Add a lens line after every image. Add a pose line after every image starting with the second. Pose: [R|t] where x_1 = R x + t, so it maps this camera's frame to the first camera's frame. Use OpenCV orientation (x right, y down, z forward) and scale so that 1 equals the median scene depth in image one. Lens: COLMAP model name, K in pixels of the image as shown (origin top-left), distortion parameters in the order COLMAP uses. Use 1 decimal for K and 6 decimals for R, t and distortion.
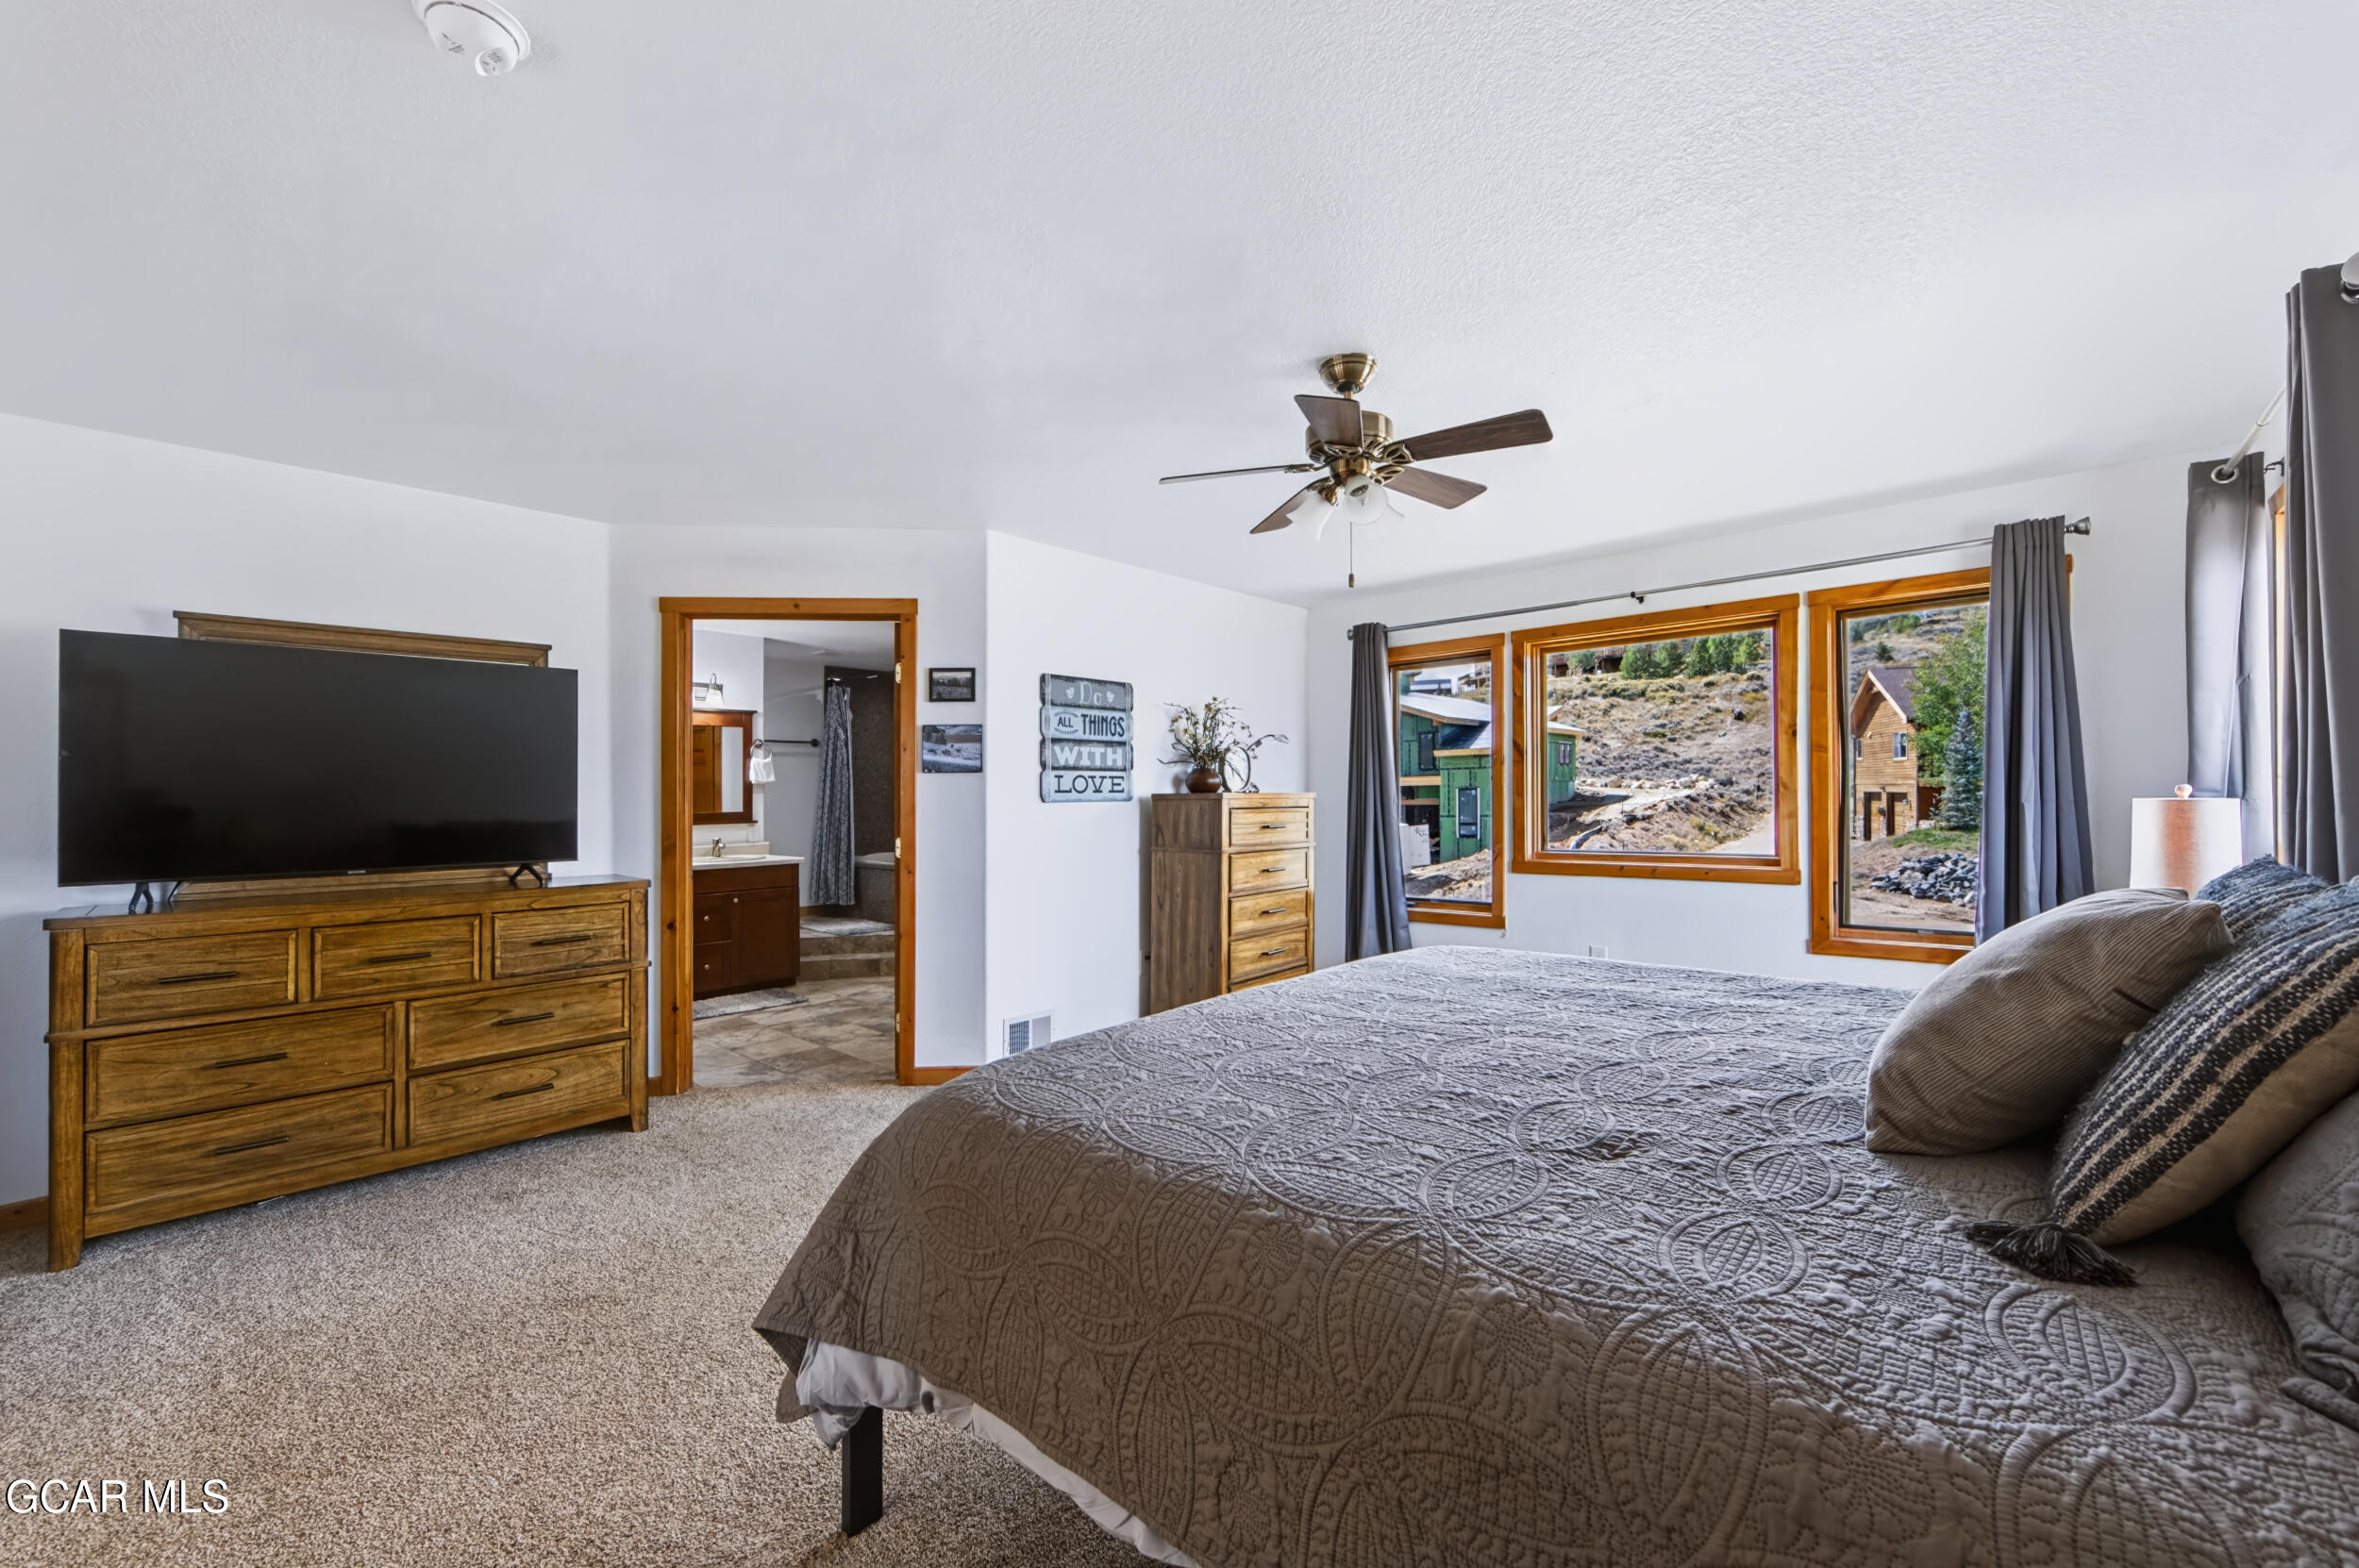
lens RADIAL K [[939.2, 0, 1214.2], [0, 939.2, 791.5], [0, 0, 1]] dist [-0.000149, -0.000056]
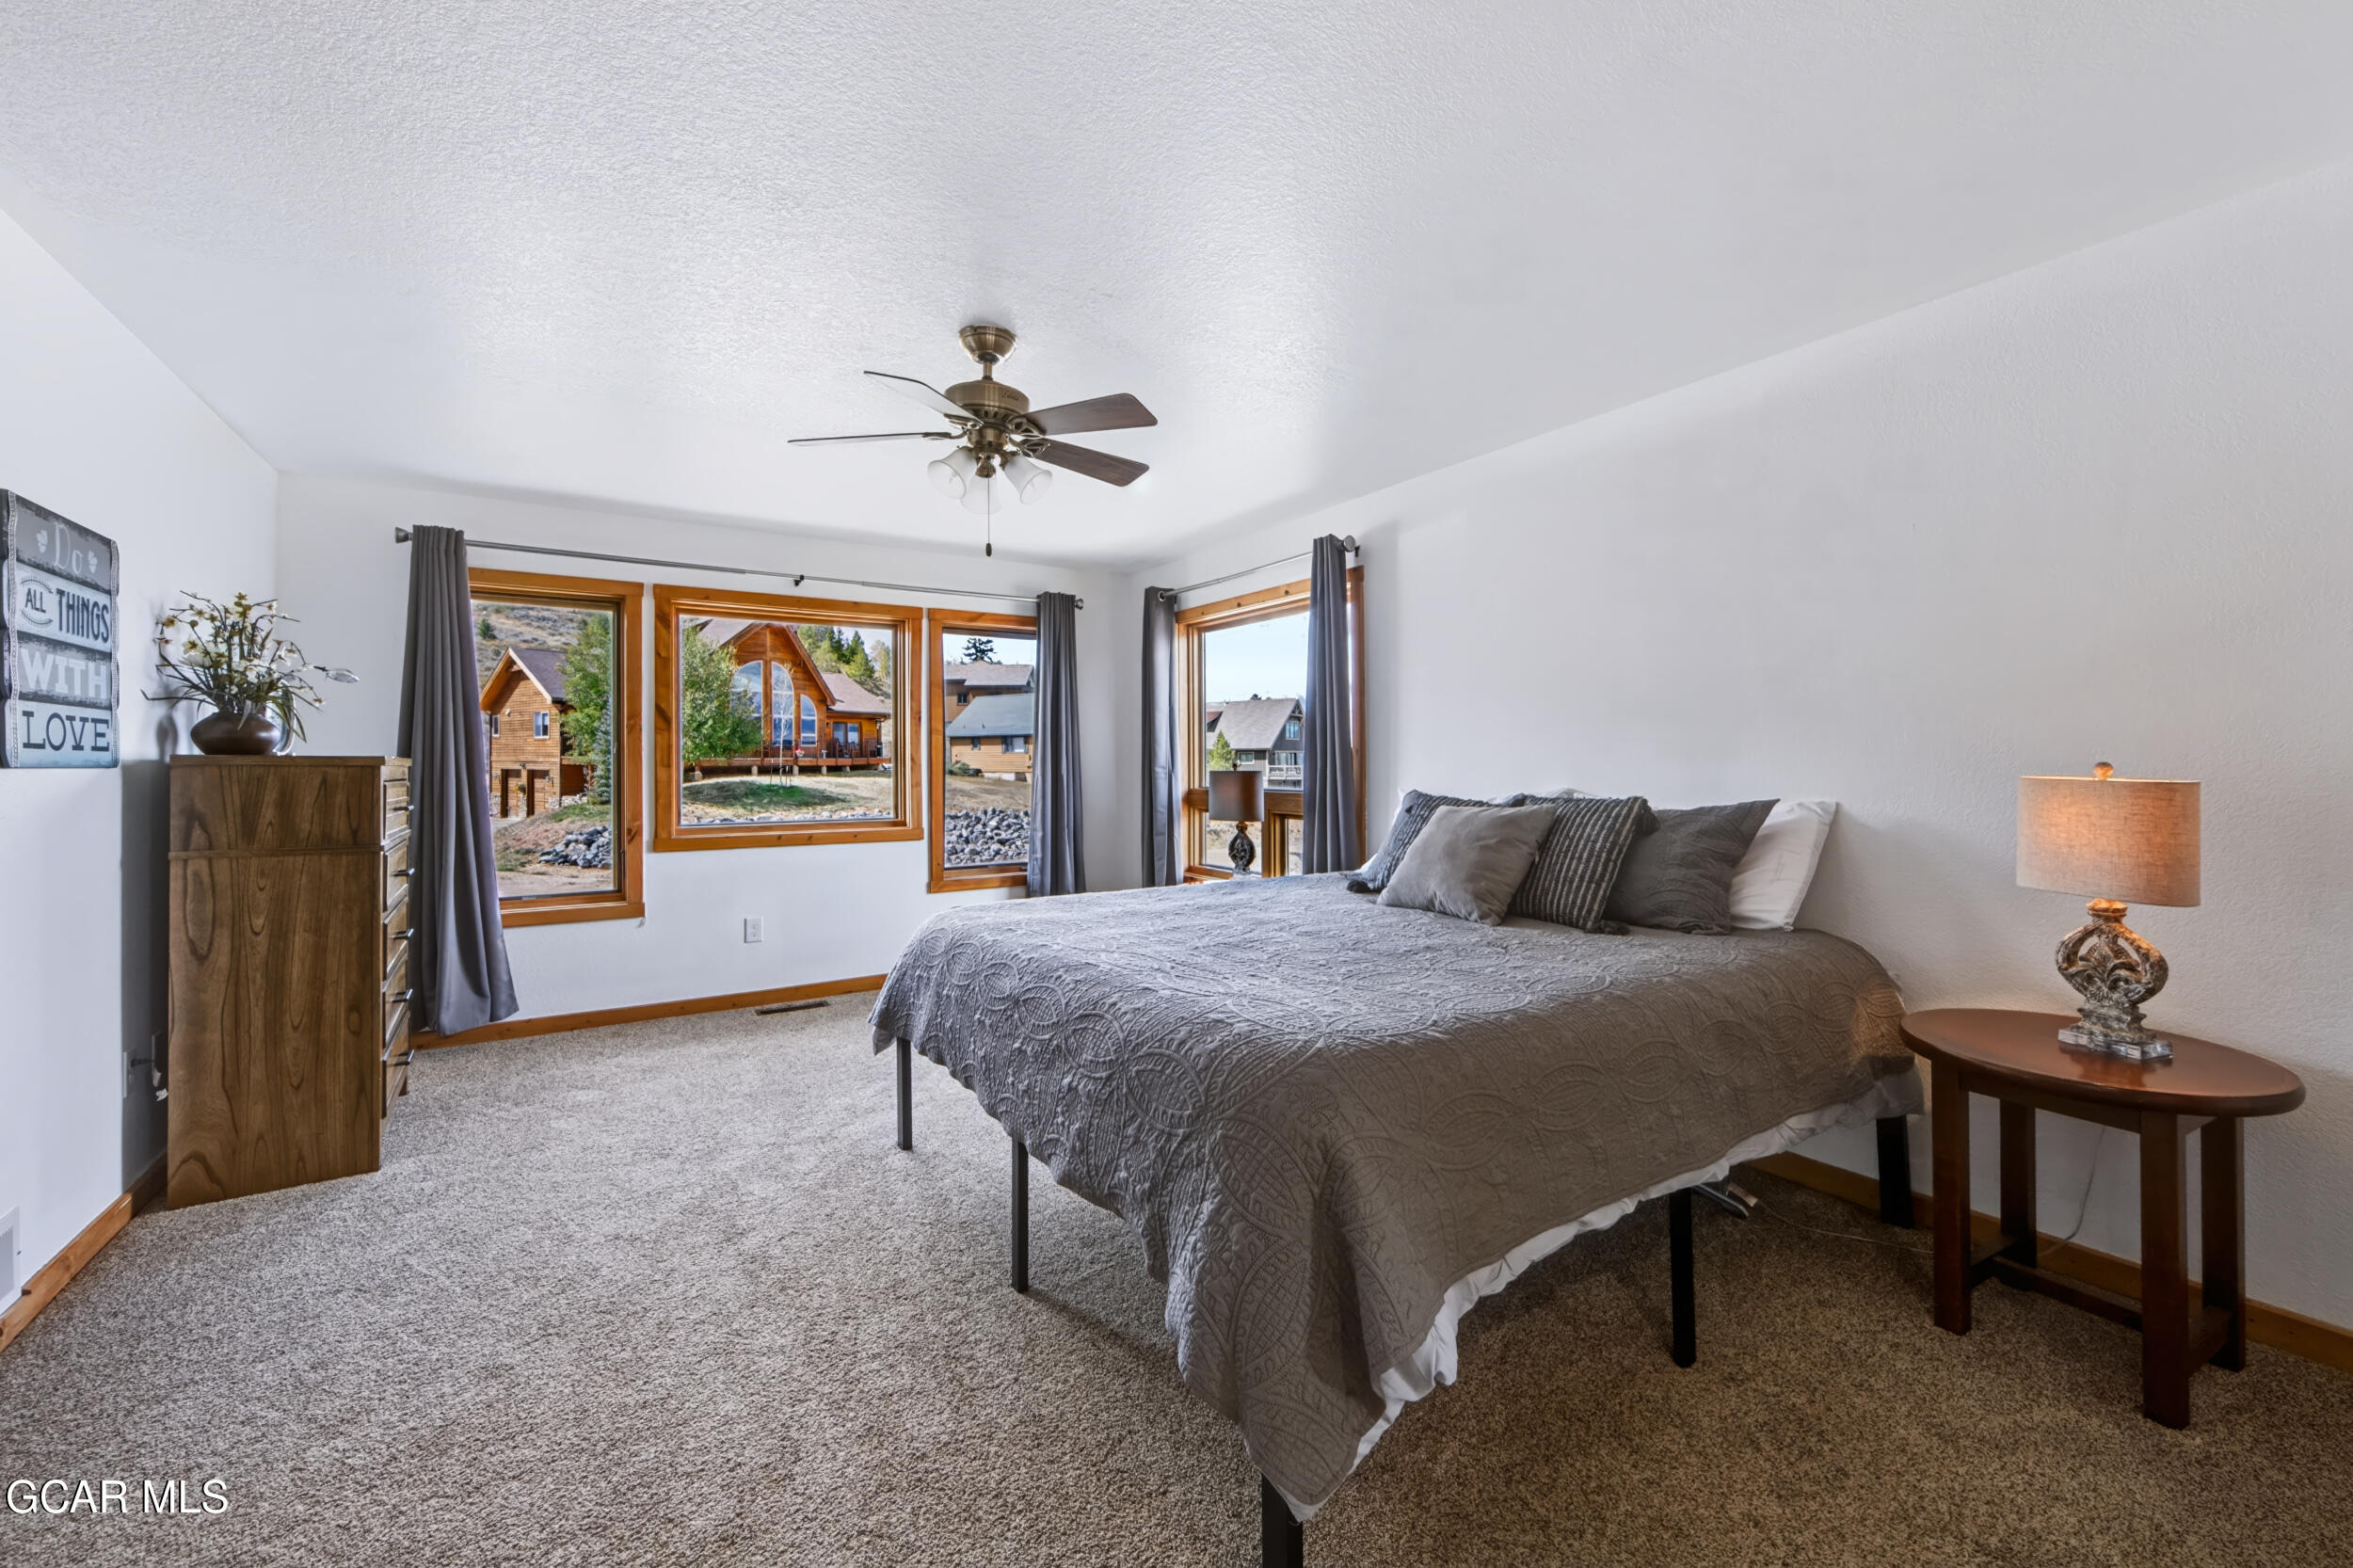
lens RADIAL K [[924.4, 0, 1182.0], [0, 924.4, 768.7], [0, 0, 1]] dist [-0.002411, -0.000295]
pose [[0.273182, 0.009246, 0.961918, -0.427195], [-0.008508, 0.999938, -0.007195, 0.009370], [-0.961925, -0.006219, 0.273244, 0.297517]]
